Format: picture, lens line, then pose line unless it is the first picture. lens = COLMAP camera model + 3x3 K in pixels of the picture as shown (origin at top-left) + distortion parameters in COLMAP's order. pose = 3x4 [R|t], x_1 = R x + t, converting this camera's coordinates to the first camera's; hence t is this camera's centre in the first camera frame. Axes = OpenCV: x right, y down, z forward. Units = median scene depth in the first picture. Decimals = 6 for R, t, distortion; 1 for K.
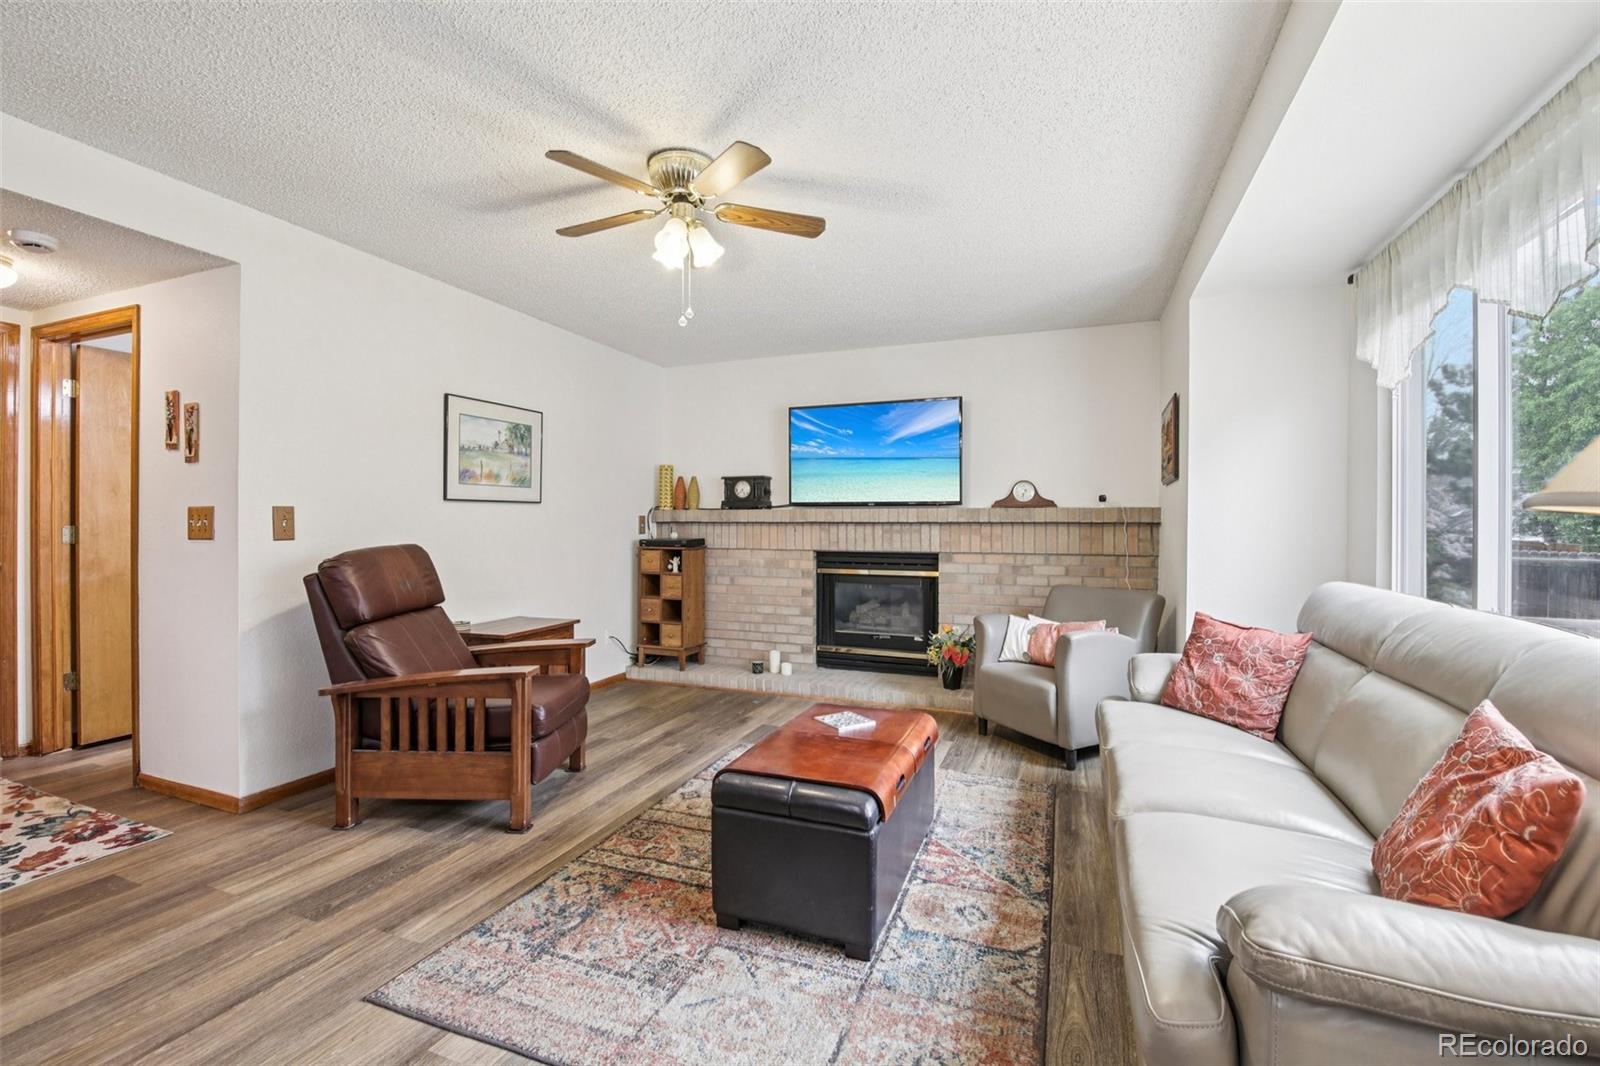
lens RADIAL K [[699.7, 0, 792.4], [0, 699.7, 528.8], [0, 0, 1]] dist [-0.001839, -0.007882]
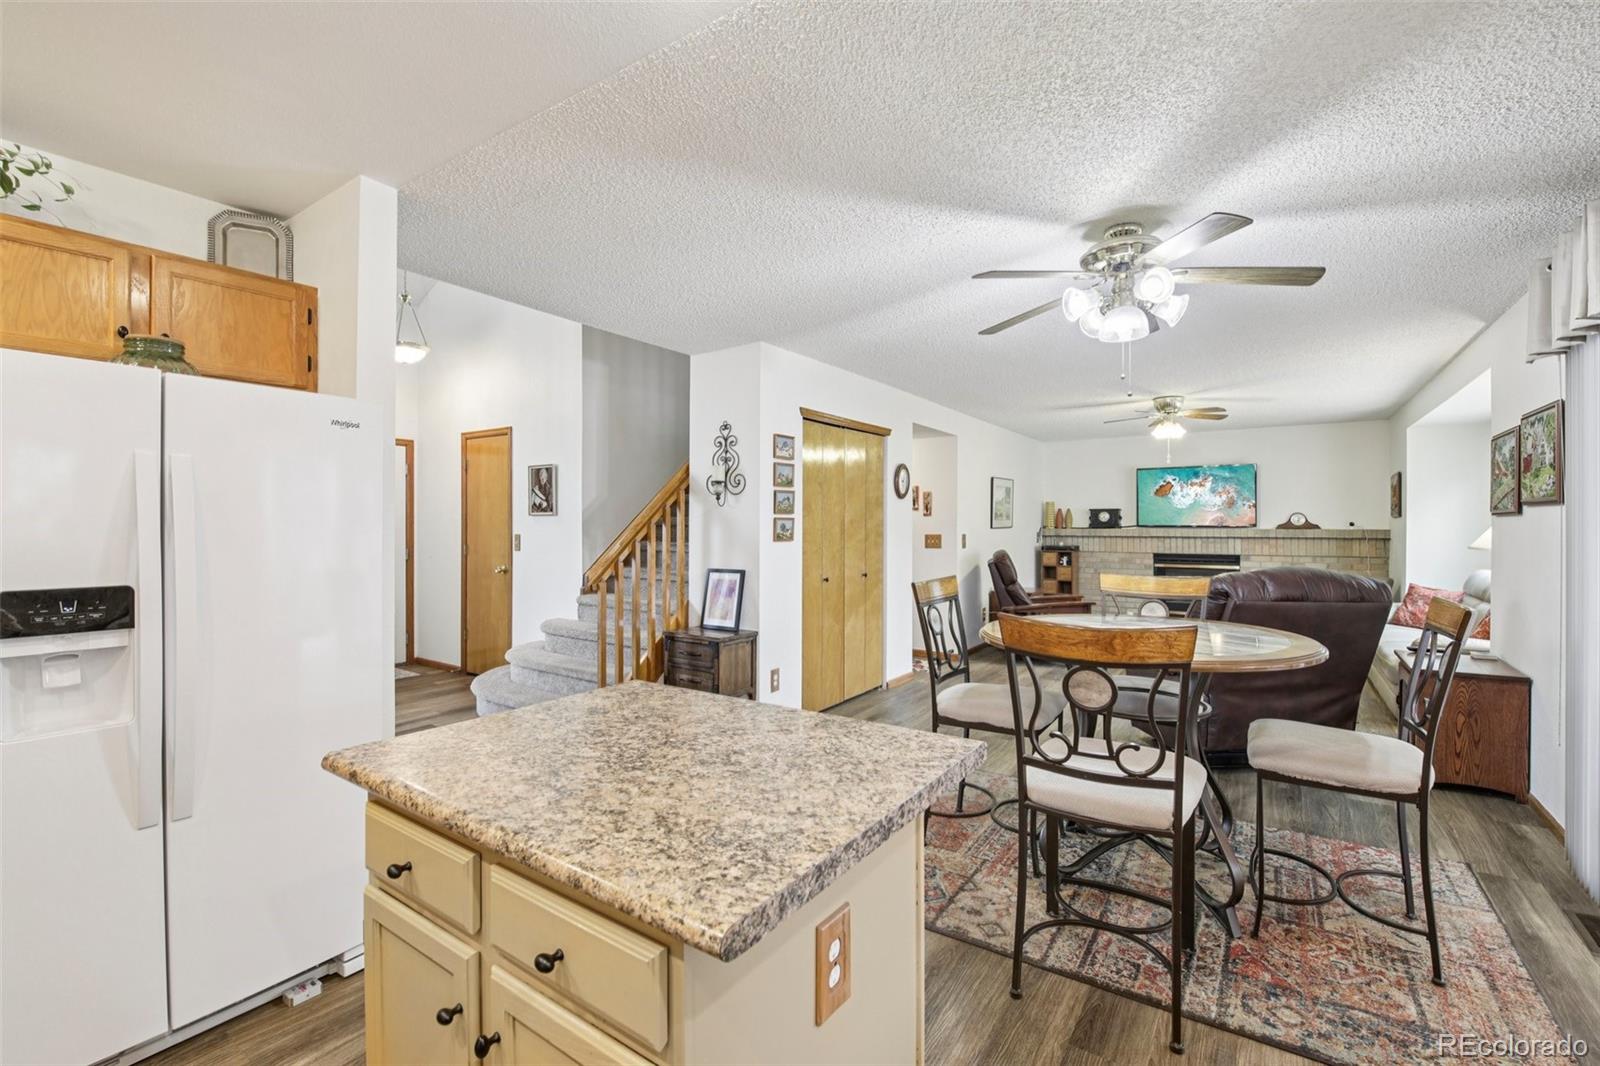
lens RADIAL K [[692.5, 0, 795.5], [0, 692.5, 527.3], [0, 0, 1]] dist [-0.002355, -0.009052]
pose [[0.974922, -0.001999, -0.222539, -0.492682], [0.001510, 0.999996, -0.002367, -0.031974], [0.222543, 0.001972, 0.974921, -0.918131]]
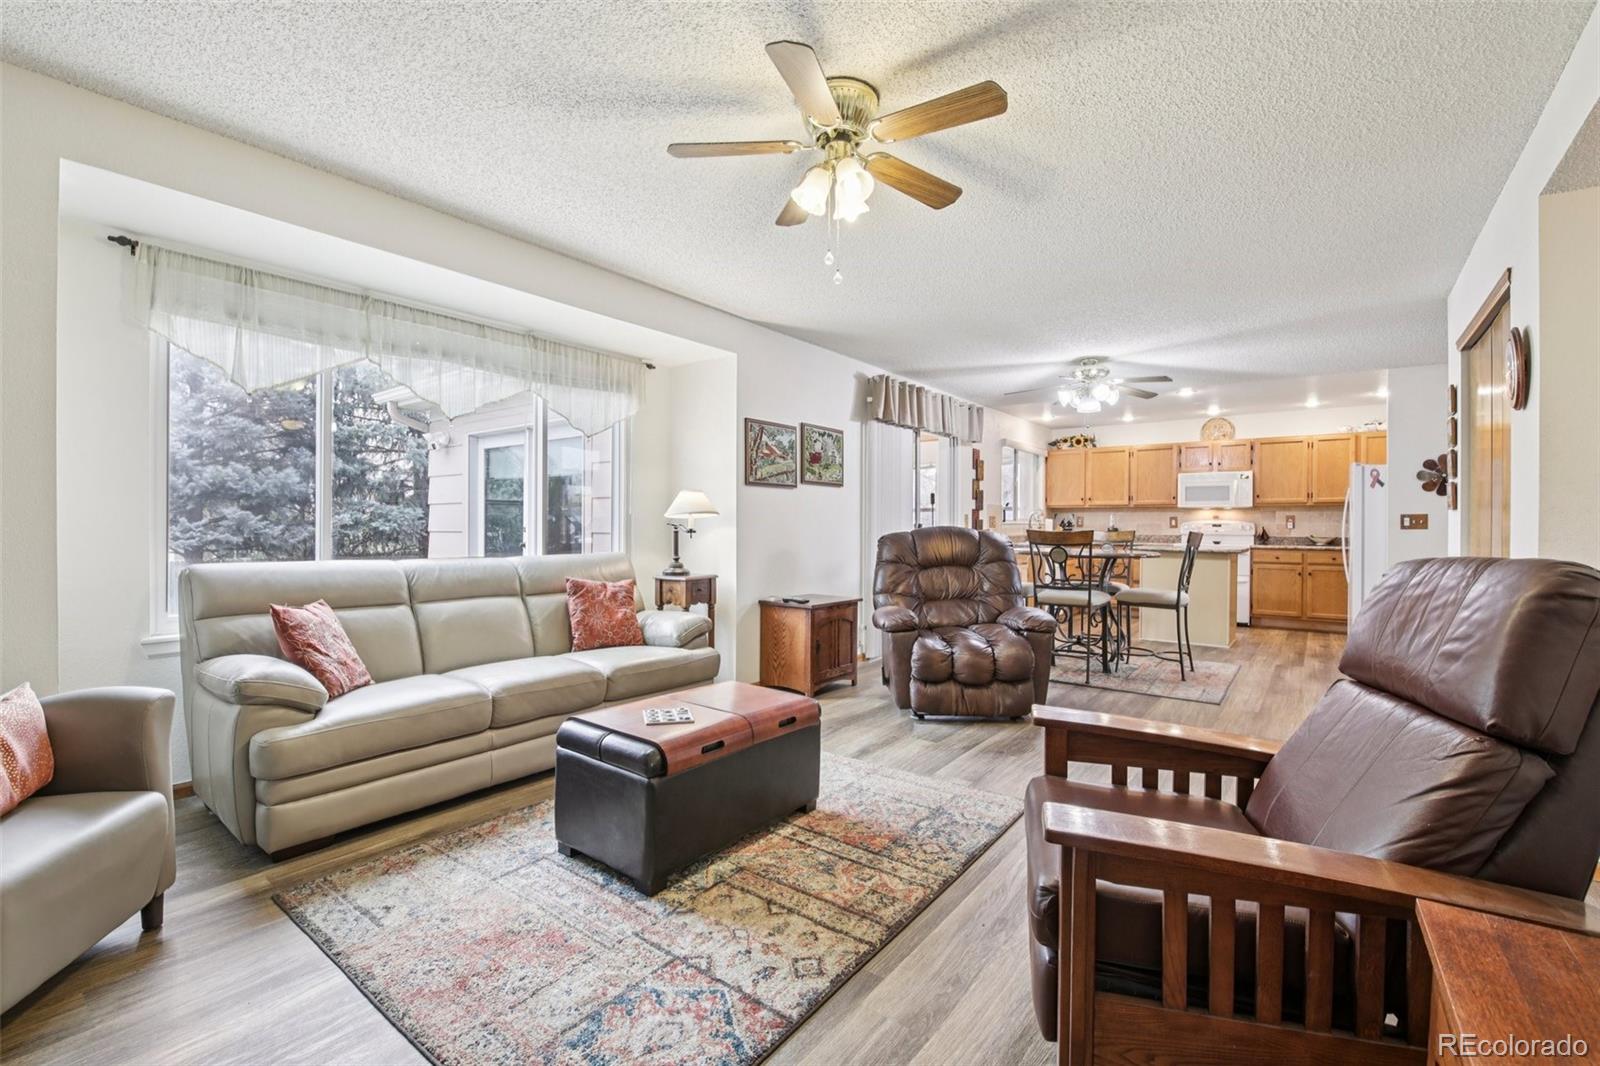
lens RADIAL K [[698.1, 0, 798.4], [0, 698.1, 525.6], [0, 0, 1]] dist [-0.004577, -0.007944]
pose [[-0.964593, -0.009727, 0.263564, -0.187839], [-0.007981, 0.999939, 0.007697, 0.003080], [-0.263622, 0.005321, -0.964611, 1.016897]]
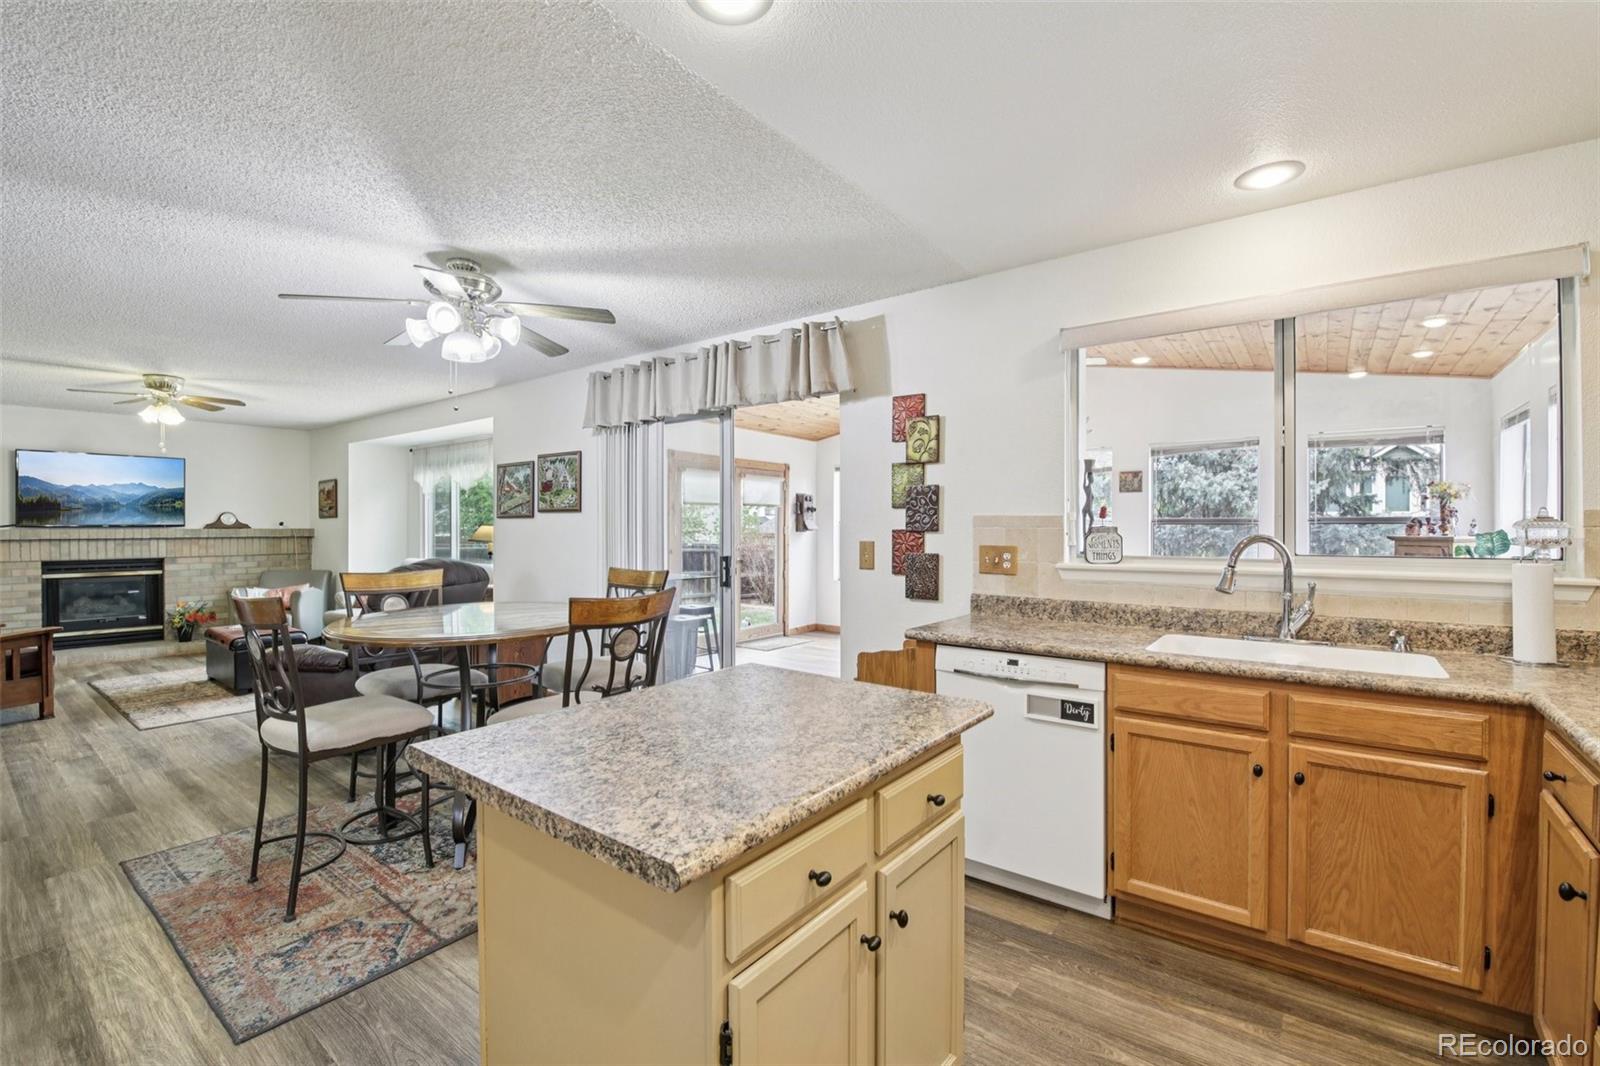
lens RADIAL K [[692.5, 0, 795.5], [0, 692.5, 527.3], [0, 0, 1]] dist [-0.002355, -0.009052]
pose [[0.274377, -0.006580, 0.961600, -0.896772], [0.005795, 0.999970, 0.005189, -0.033614], [-0.961605, 0.004149, 0.274406, -0.775725]]
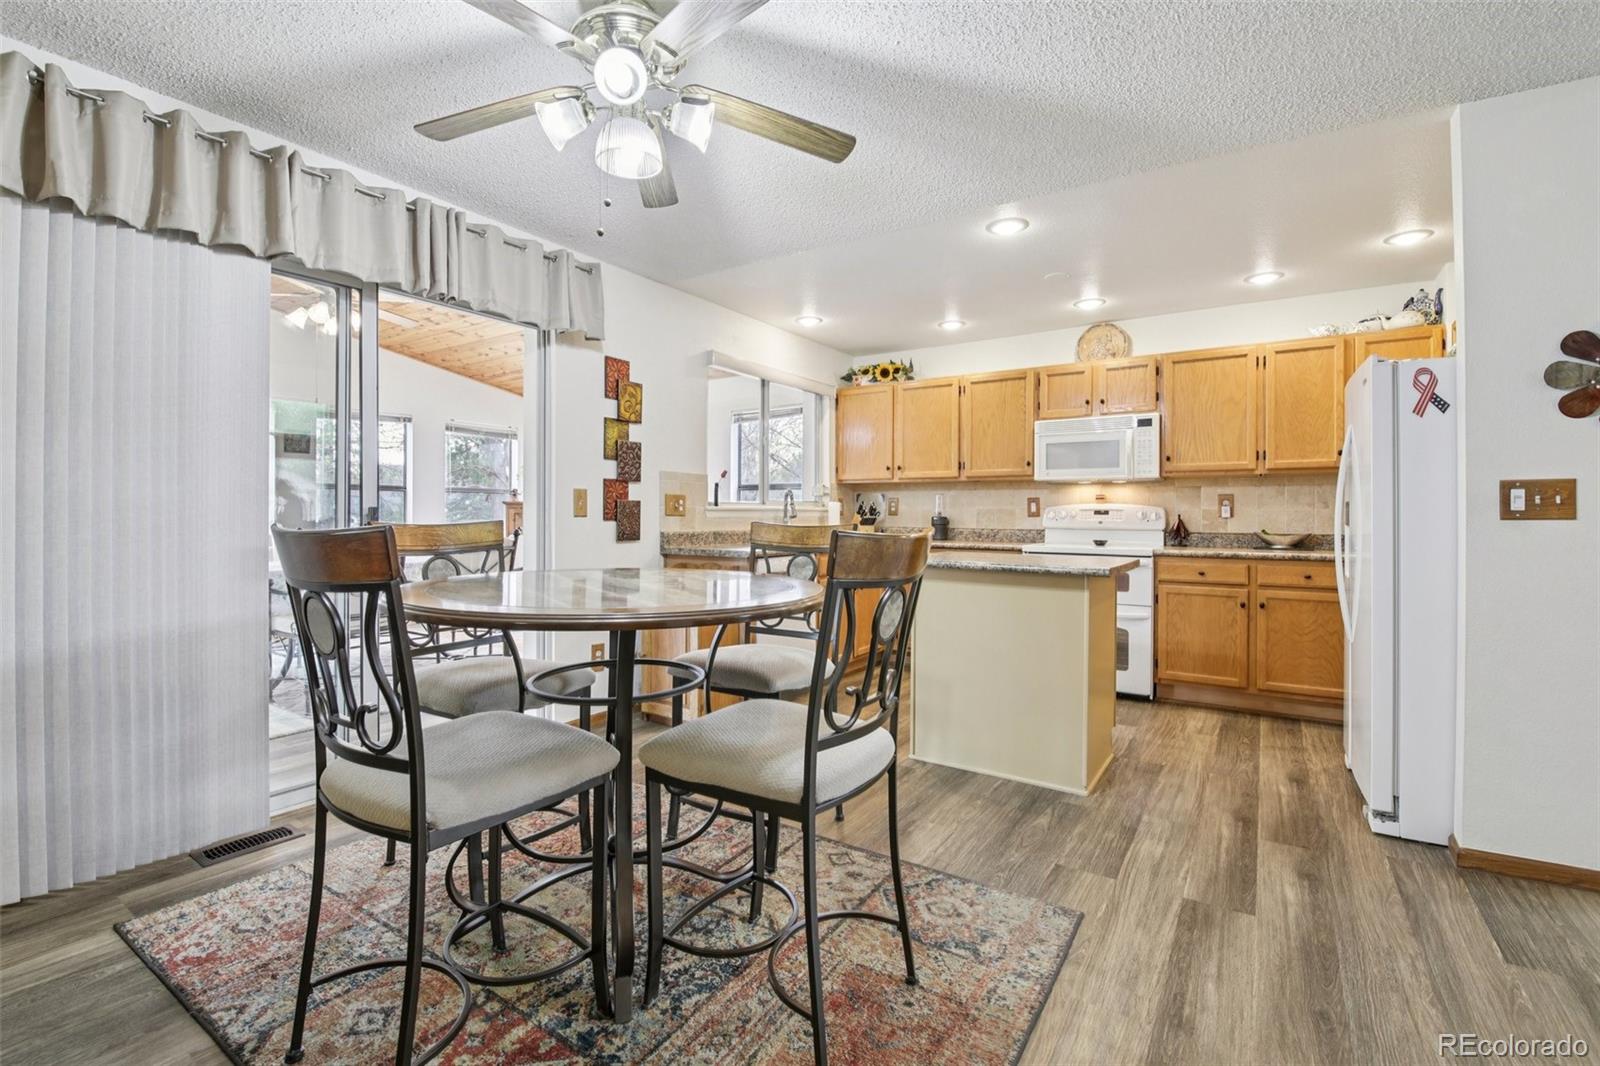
lens RADIAL K [[708.1, 0, 795.0], [0, 708.1, 508.7], [0, 0, 1]] dist [-0.009022, -0.000537]
pose [[-0.979095, -0.007072, 0.203279, -0.533800], [-0.007501, 0.999971, -0.001340, 0.007535], [-0.203263, -0.002836, -0.979120, 0.085399]]
